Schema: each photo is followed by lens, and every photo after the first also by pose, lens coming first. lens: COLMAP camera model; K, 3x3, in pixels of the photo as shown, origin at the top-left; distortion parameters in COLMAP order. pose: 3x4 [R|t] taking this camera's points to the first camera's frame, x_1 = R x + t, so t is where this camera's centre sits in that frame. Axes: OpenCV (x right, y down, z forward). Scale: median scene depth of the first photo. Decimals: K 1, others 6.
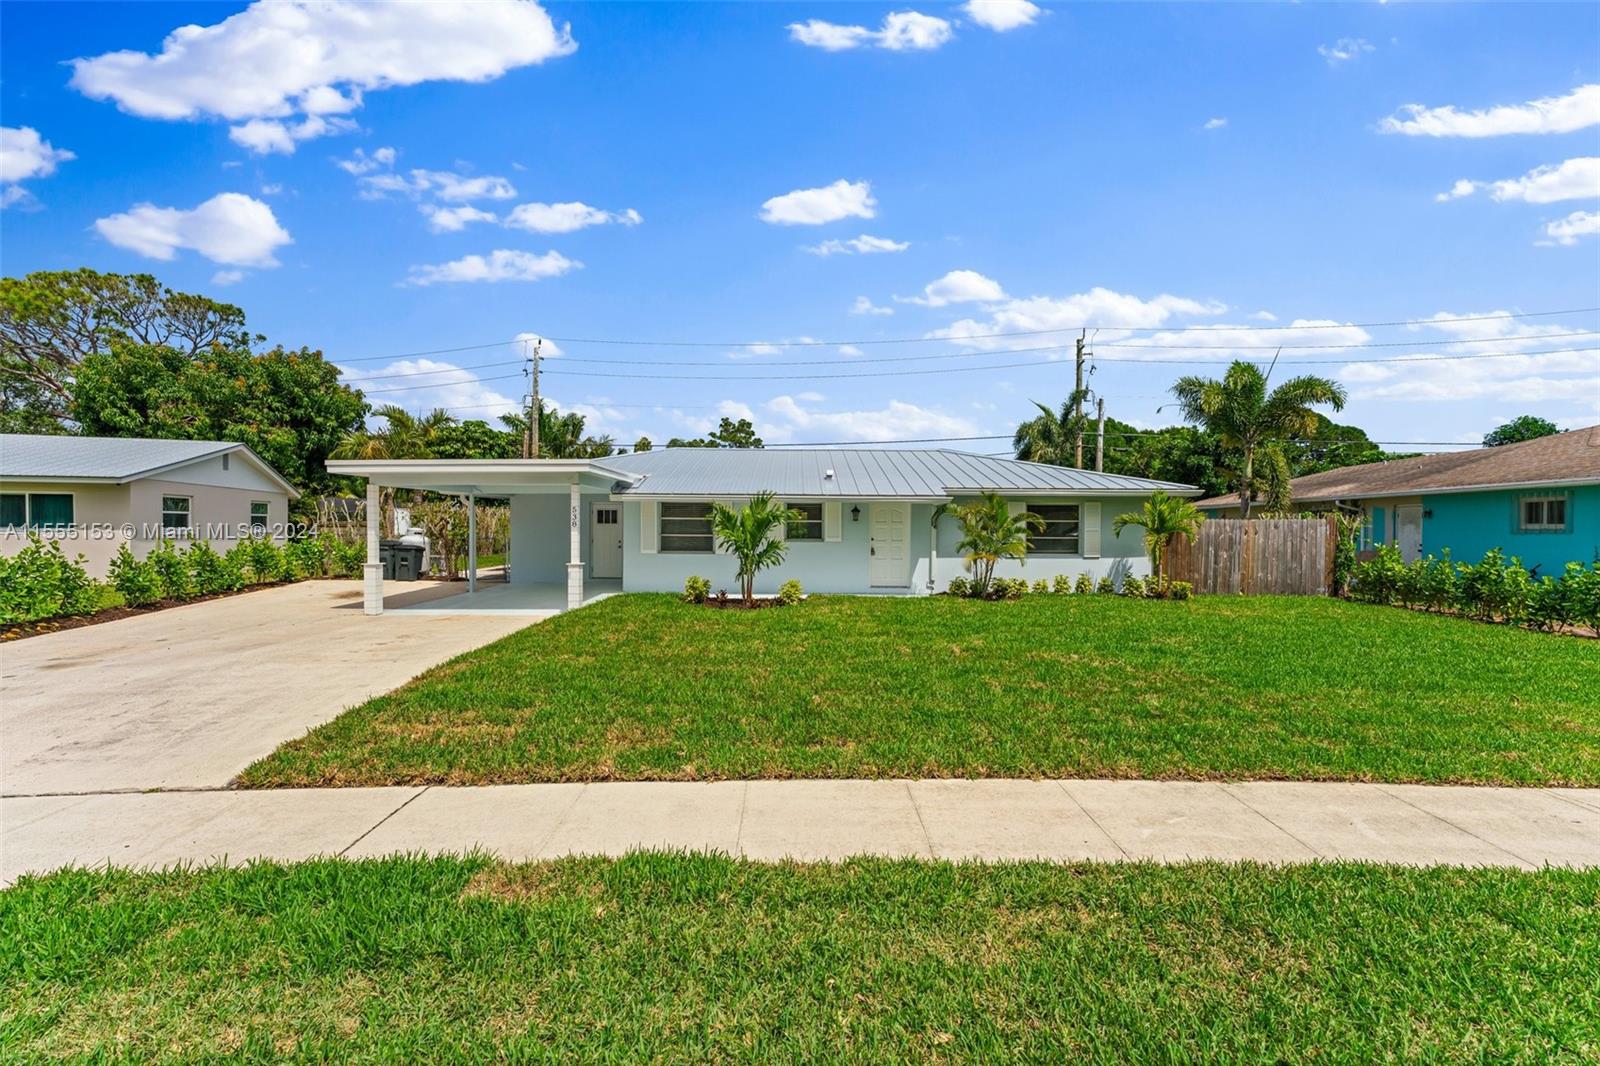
lens RADIAL K [[656.1, 0, 810.4], [0, 656.1, 540.6], [0, 0, 1]] dist [0.000206, -0.000153]
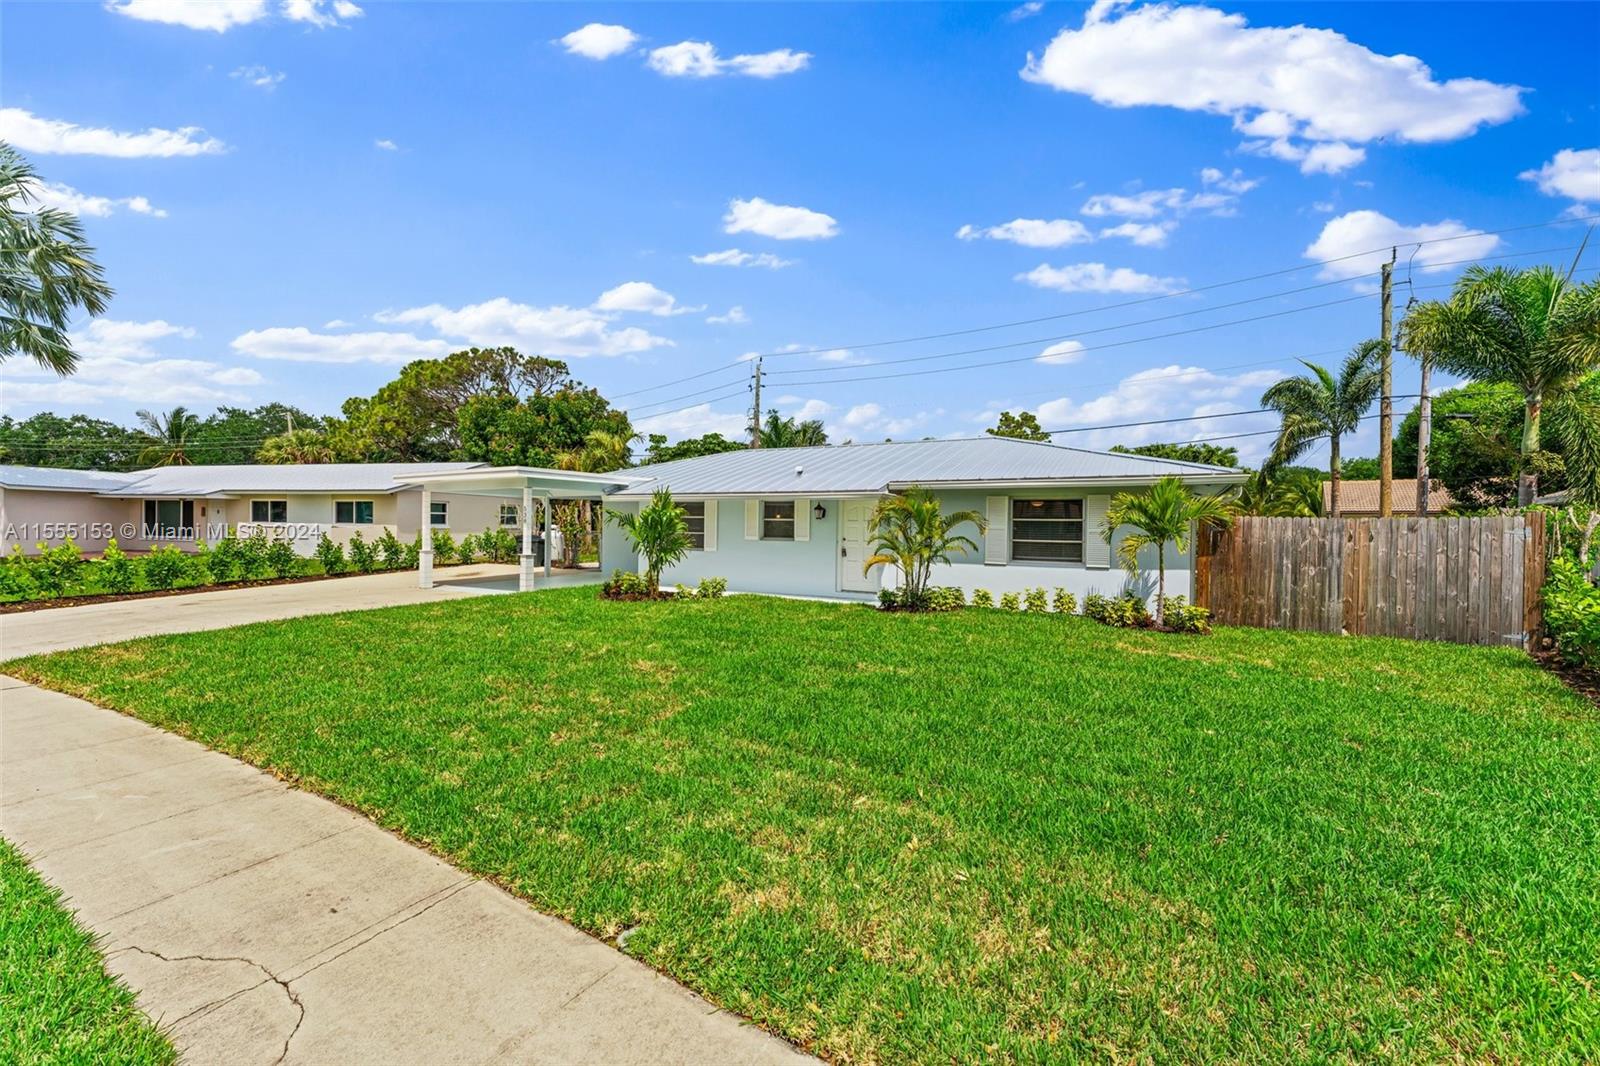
lens RADIAL K [[668.9, 0, 799.2], [0, 668.9, 537.9], [0, 0, 1]] dist [-0.001342, -0.000010]
pose [[0.865381, 0.014630, -0.500900, 0.520076], [-0.018673, 0.999821, -0.003058, -0.000079], [0.500766, 0.012000, 0.865500, 0.158219]]
